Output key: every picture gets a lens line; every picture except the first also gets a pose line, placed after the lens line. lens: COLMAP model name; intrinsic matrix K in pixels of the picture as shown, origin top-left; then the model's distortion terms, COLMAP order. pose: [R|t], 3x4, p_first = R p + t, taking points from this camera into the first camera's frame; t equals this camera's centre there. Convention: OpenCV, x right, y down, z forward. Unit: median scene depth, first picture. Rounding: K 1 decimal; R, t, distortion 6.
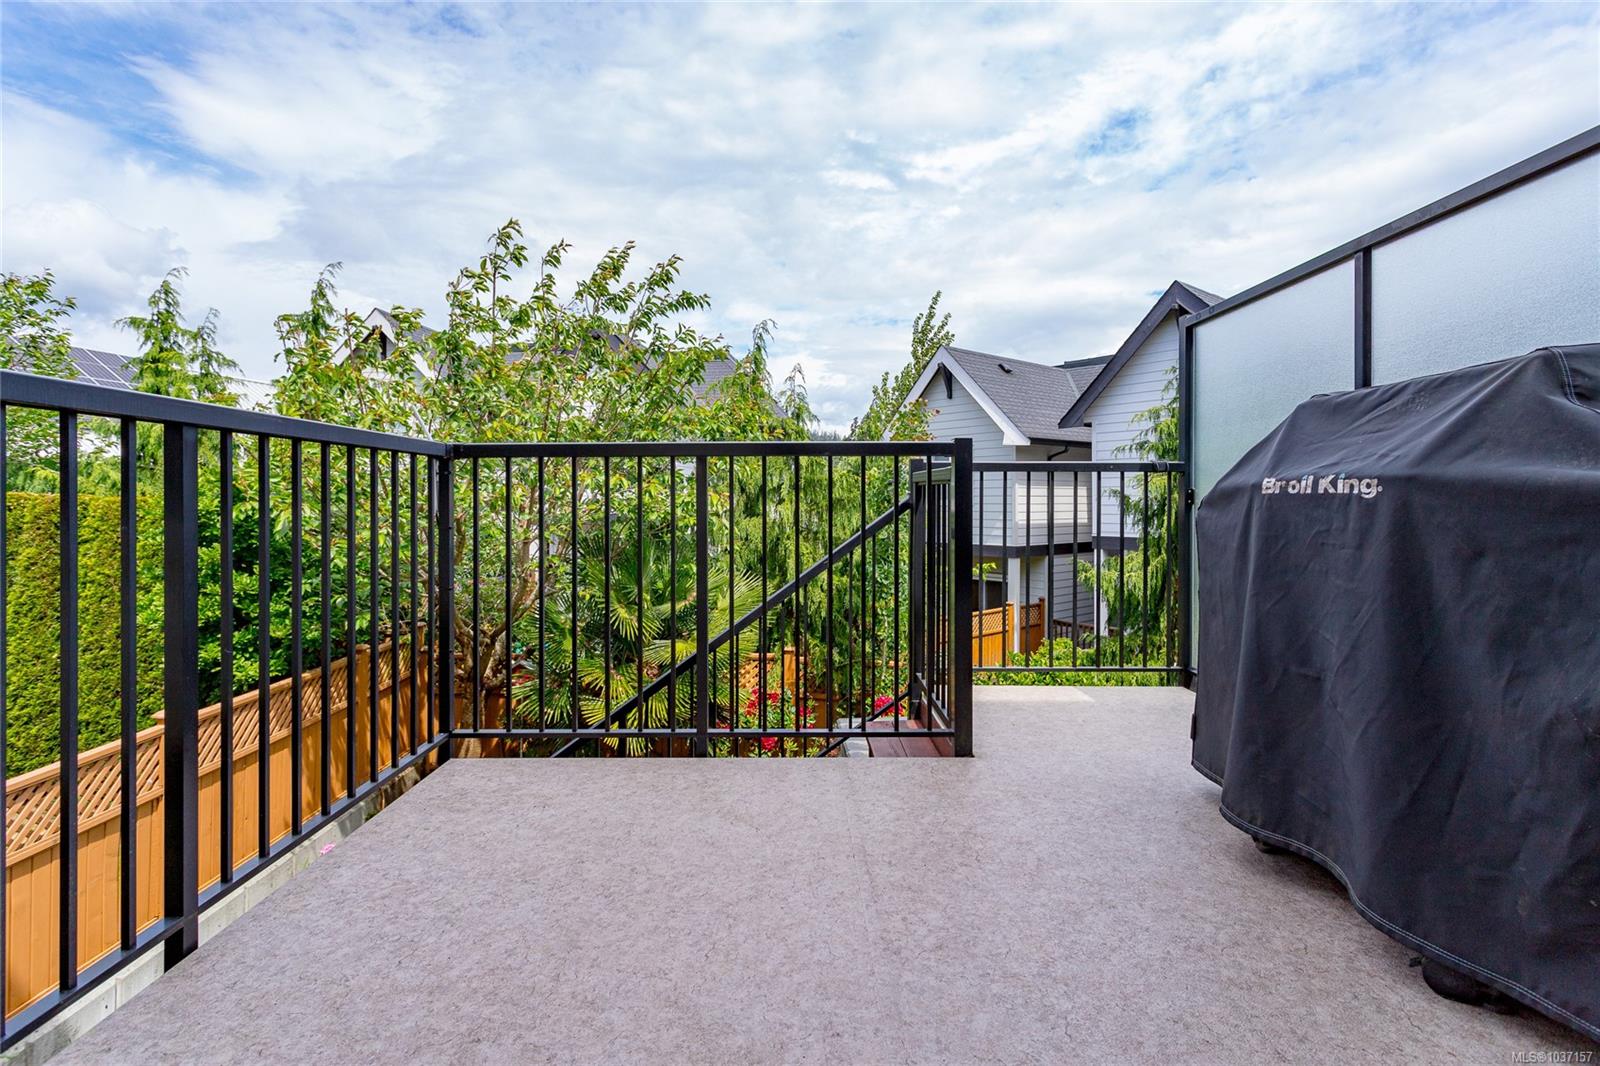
lens RADIAL K [[743.4, 0, 796.4], [0, 743.4, 499.0], [0, 0, 1]] dist [0.022647, 0.000344]
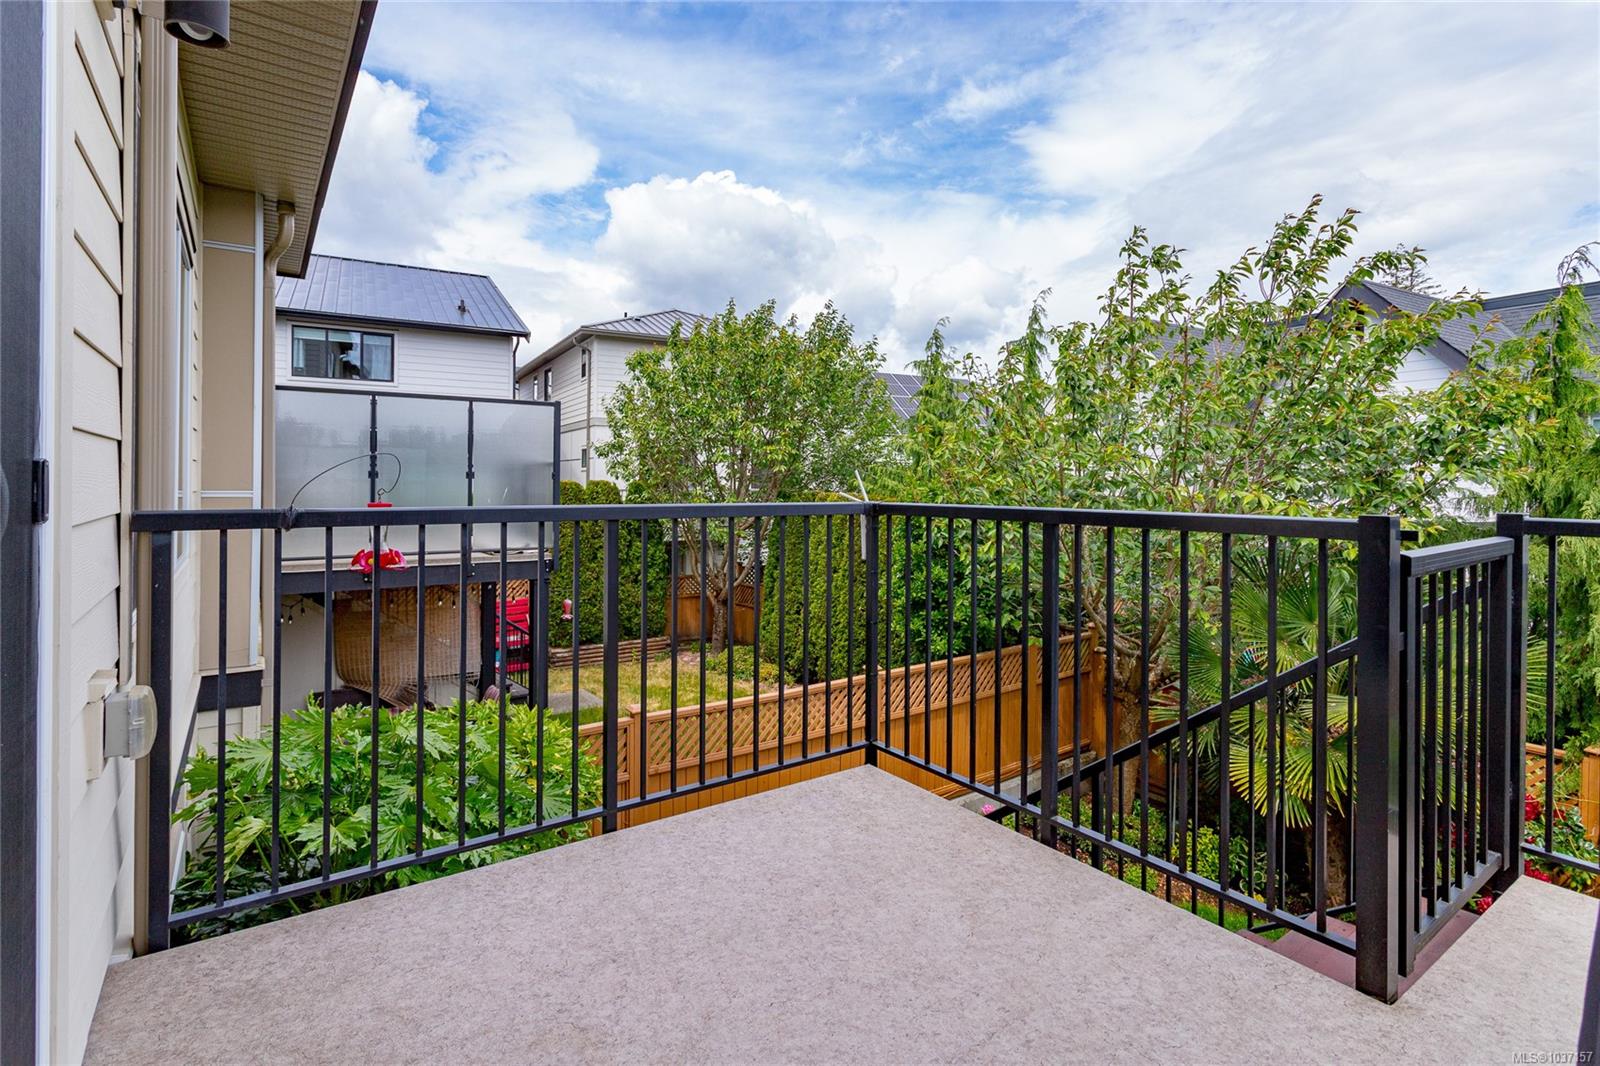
lens RADIAL K [[763.8, 0, 800.3], [0, 763.8, 489.6], [0, 0, 1]] dist [0.000968, 0.000172]
pose [[0.600533, 0.010849, -0.799526, 0.476678], [-0.013460, 0.999903, 0.003458, -0.099102], [0.799487, 0.008685, 0.600621, 0.196606]]
